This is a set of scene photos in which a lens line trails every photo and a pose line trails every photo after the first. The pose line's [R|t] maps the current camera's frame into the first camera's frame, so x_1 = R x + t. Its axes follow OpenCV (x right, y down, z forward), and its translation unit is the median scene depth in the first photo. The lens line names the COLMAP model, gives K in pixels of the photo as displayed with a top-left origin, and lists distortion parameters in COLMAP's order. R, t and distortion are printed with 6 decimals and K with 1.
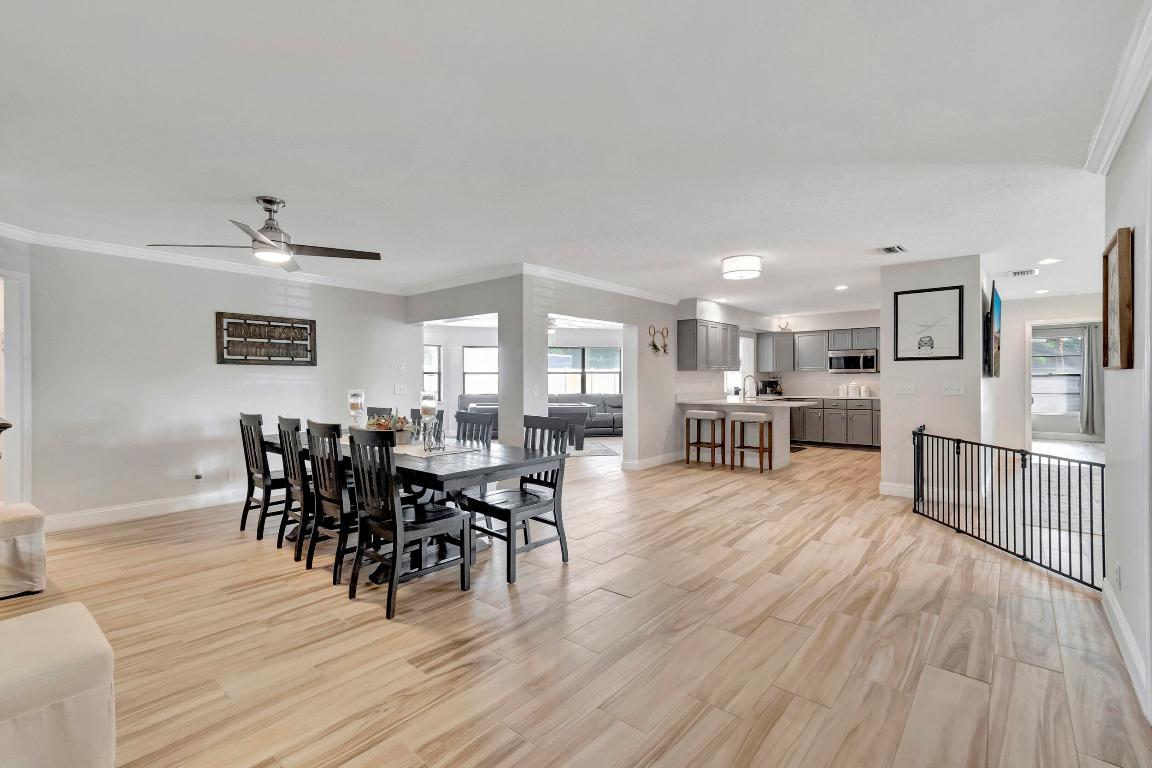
lens RADIAL K [[513.4, 0, 572.8], [0, 513.4, 382.7], [0, 0, 1]] dist [0.010558, -0.002667]
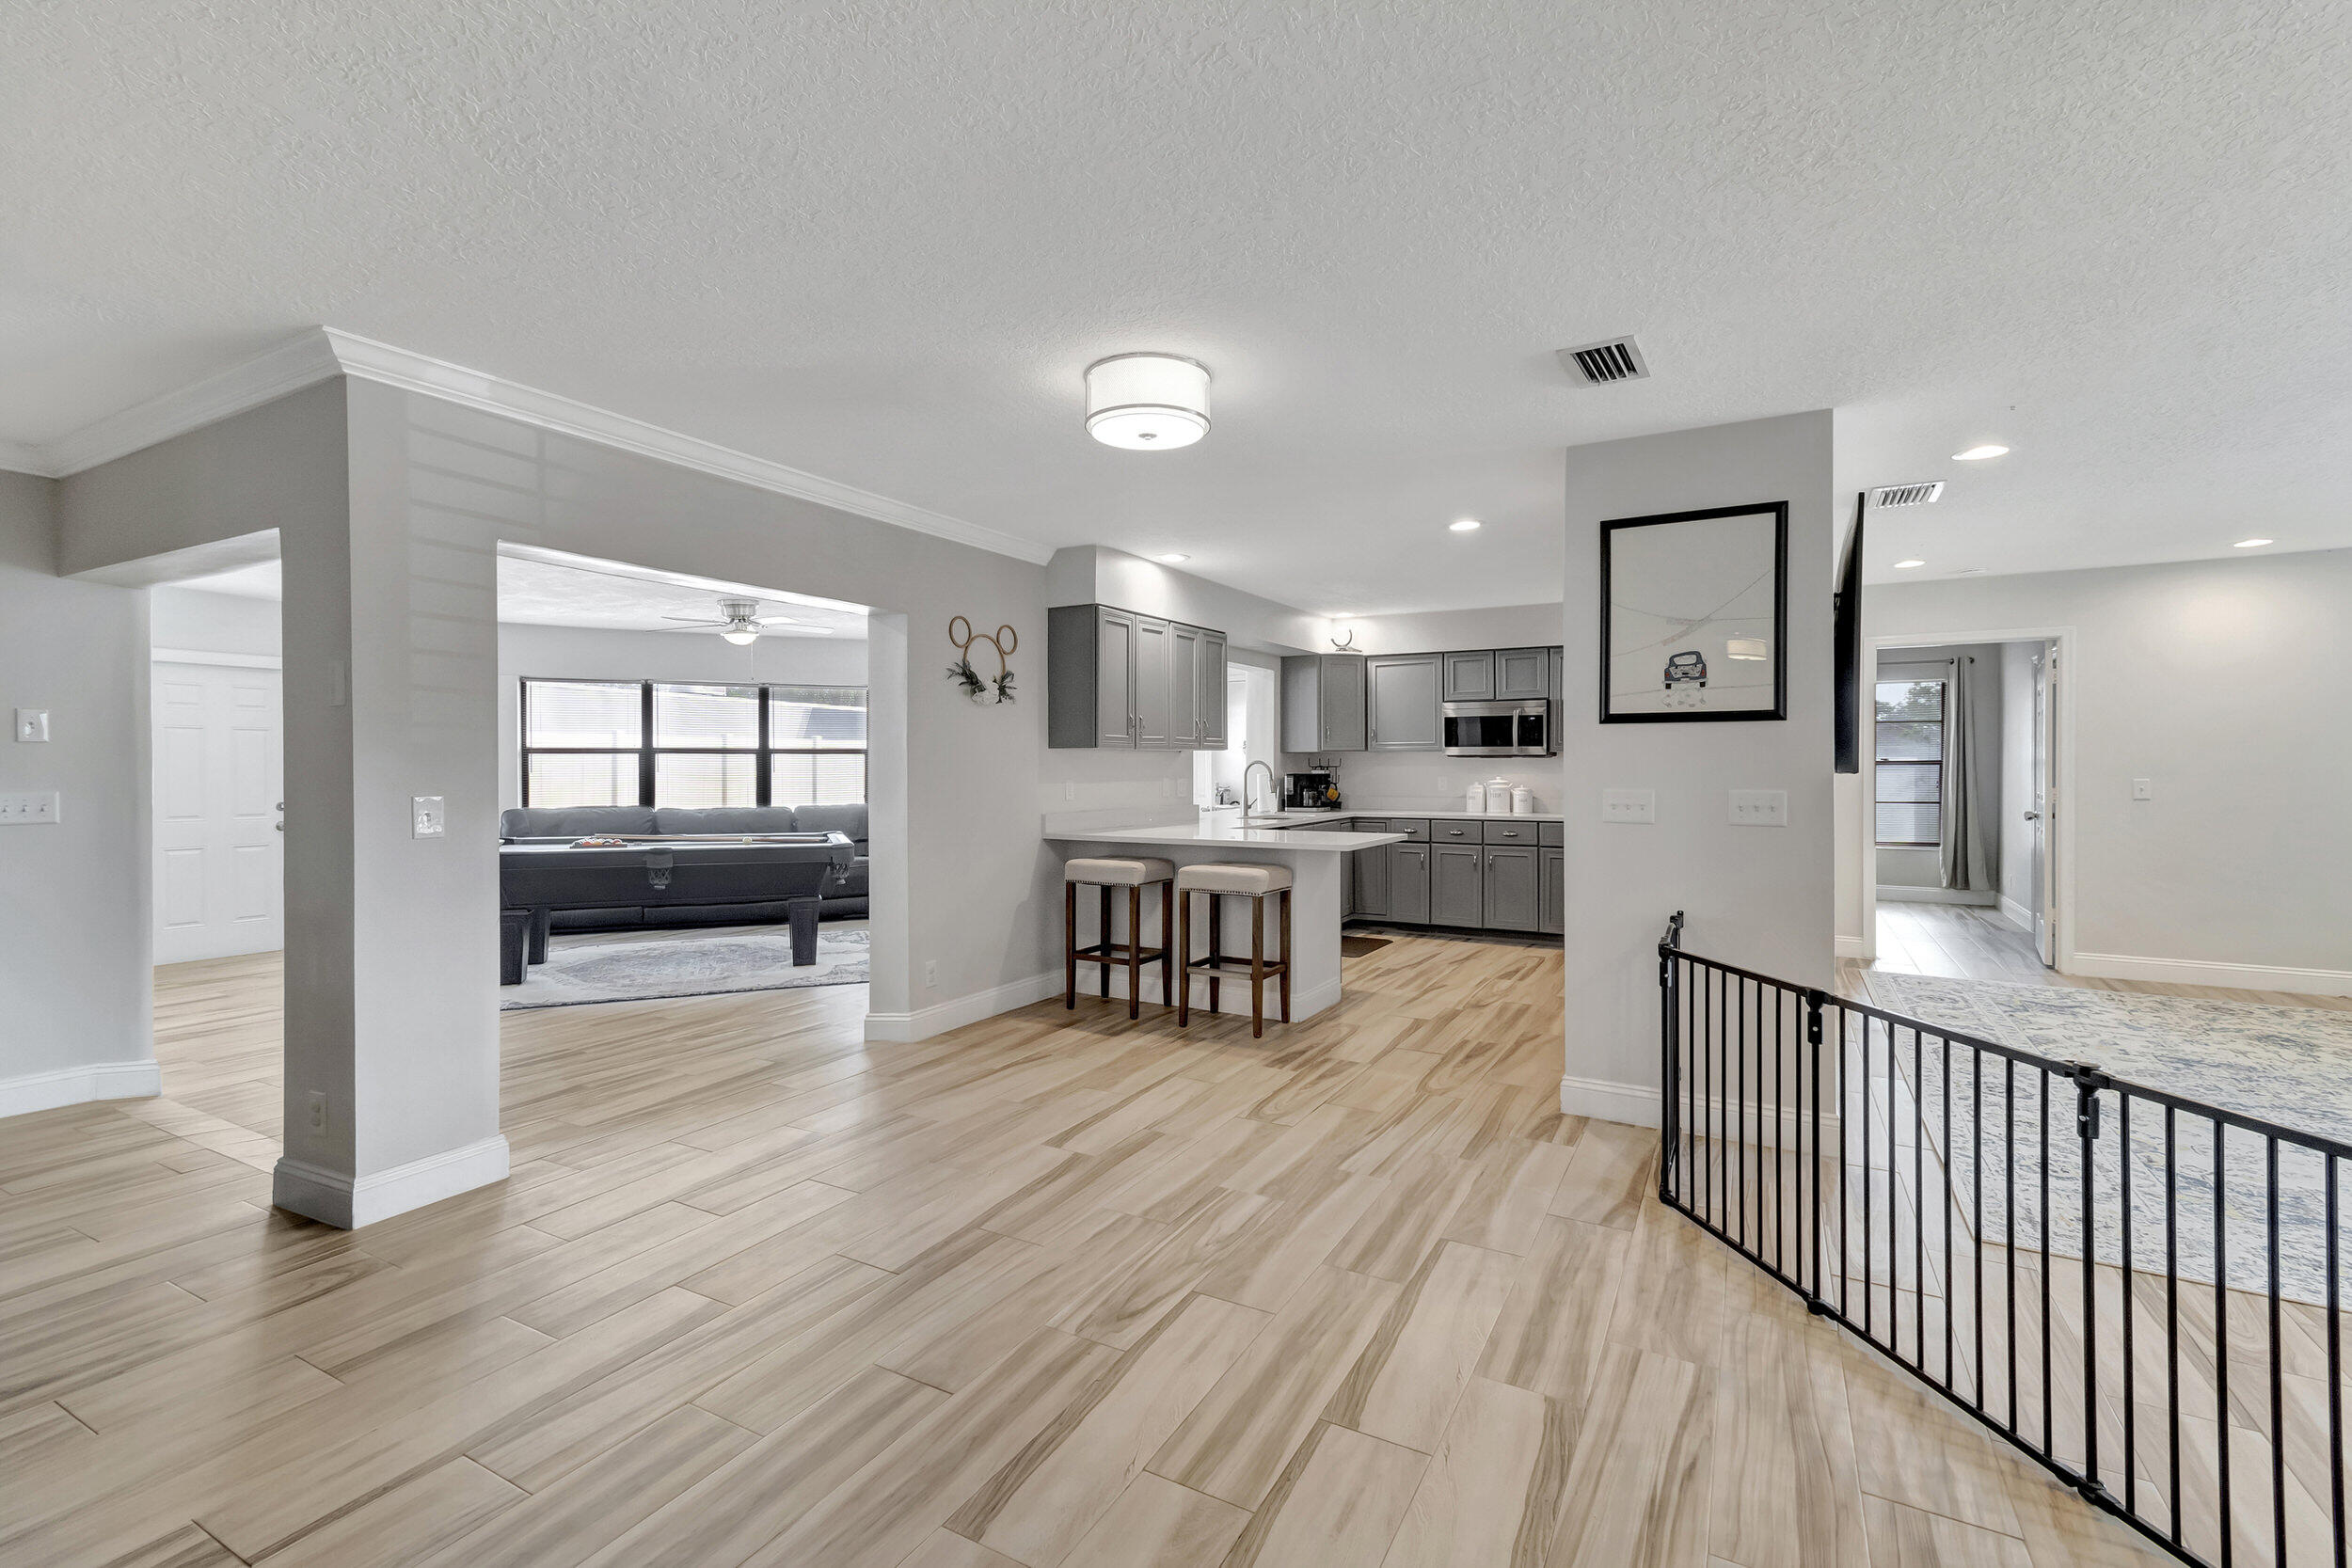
lens RADIAL K [[1048.2, 0, 1183.8], [0, 1048.2, 768.4], [0, 0, 1]] dist [0.010558, -0.002667]
pose [[0.979421, 0.002177, 0.201816, 0.197301], [-0.001580, 0.999994, -0.003115, -0.009142], [-0.201821, 0.002732, 0.979419, 0.347196]]
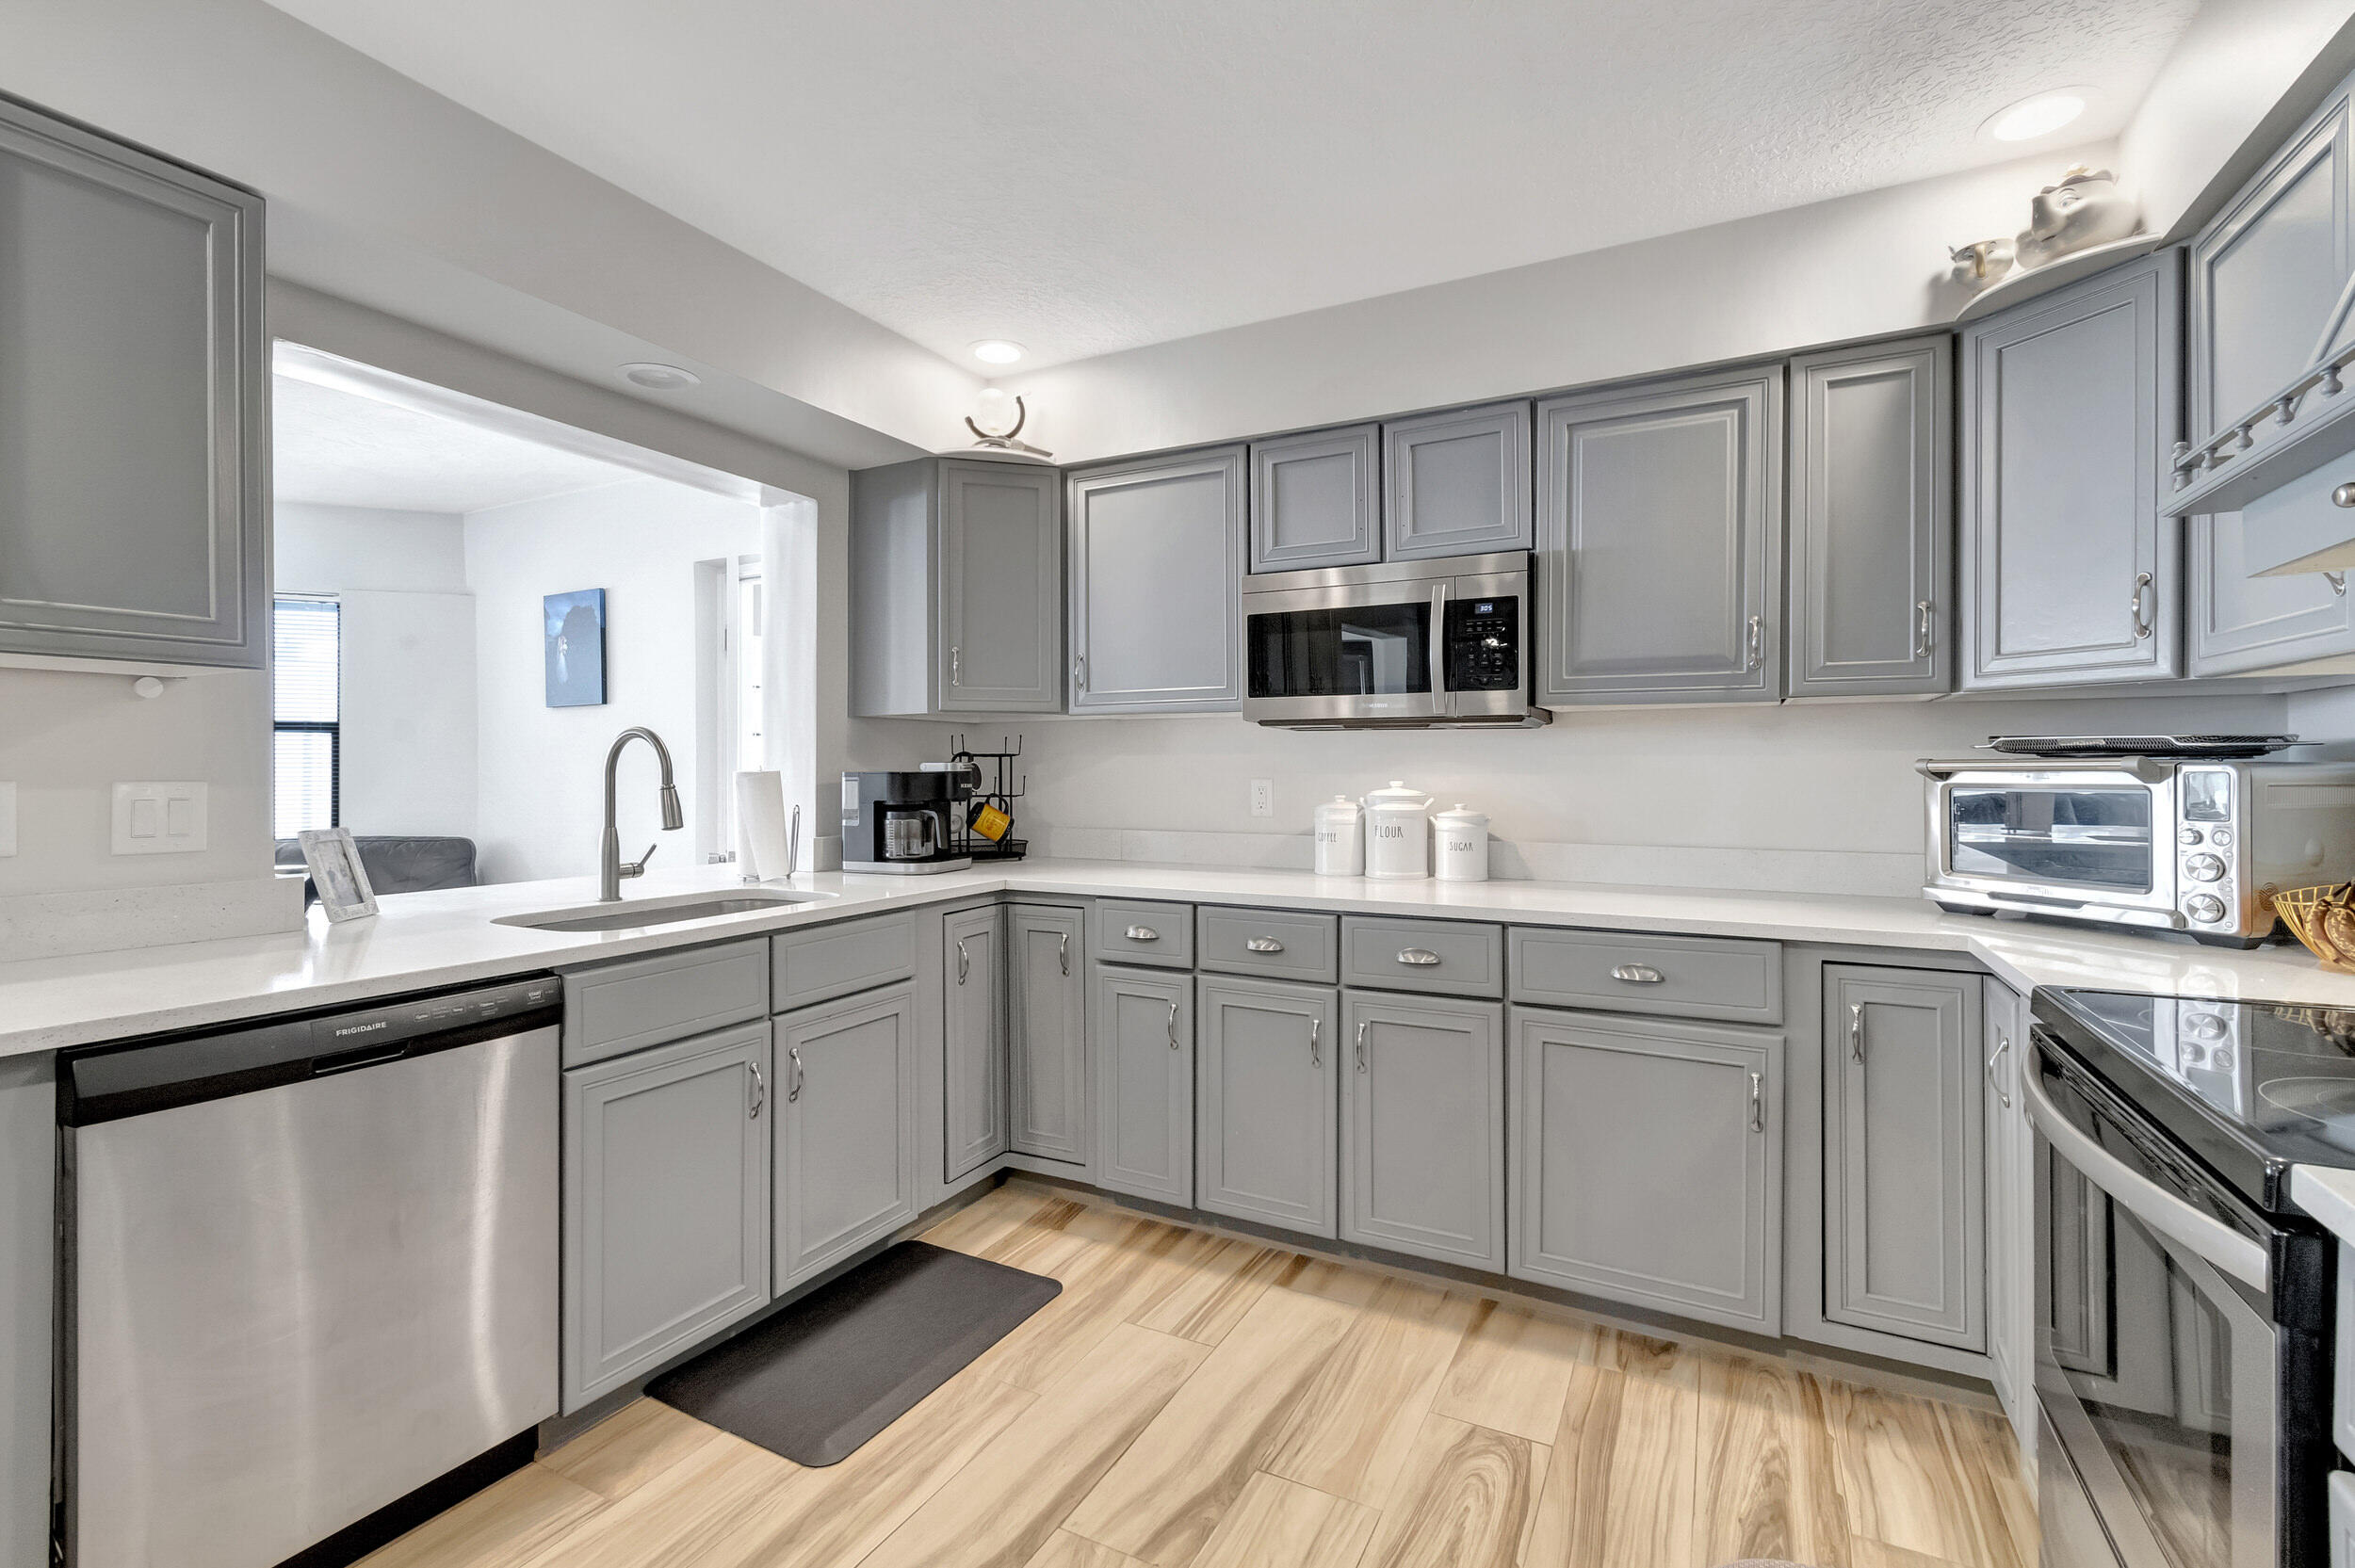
lens RADIAL K [[1049.5, 0, 1211.0], [0, 1049.5, 771.0], [0, 0, 1]] dist [0.010558, -0.002667]
pose [[0.965730, 0.004226, 0.259516, 0.654436], [-0.002885, 0.999980, -0.005551, -0.004935], [-0.259534, 0.004612, 0.965723, 1.133749]]
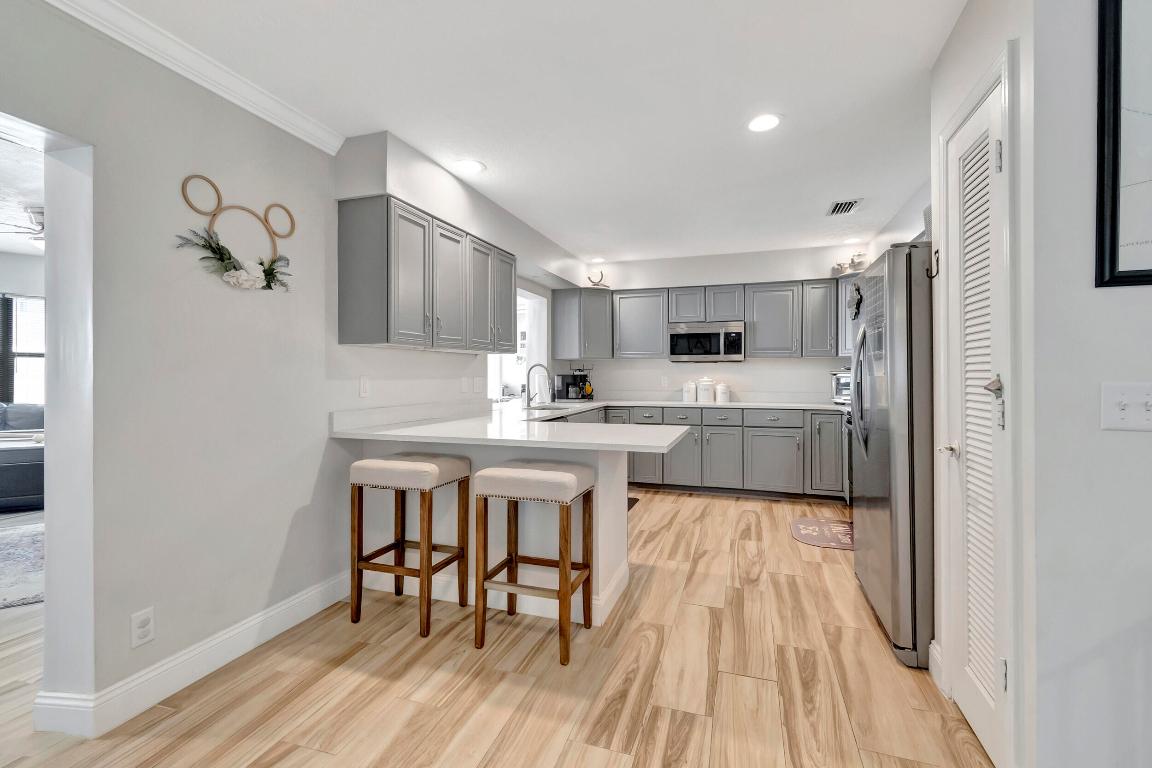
lens RADIAL K [[513.4, 0, 580.7], [0, 513.4, 376.0], [0, 0, 1]] dist [0.010558, -0.002667]
pose [[0.921590, 0.002313, 0.388158, 0.292342], [-0.000799, 0.999991, -0.004061, -0.000458], [-0.388164, 0.003432, 0.921584, 0.813333]]
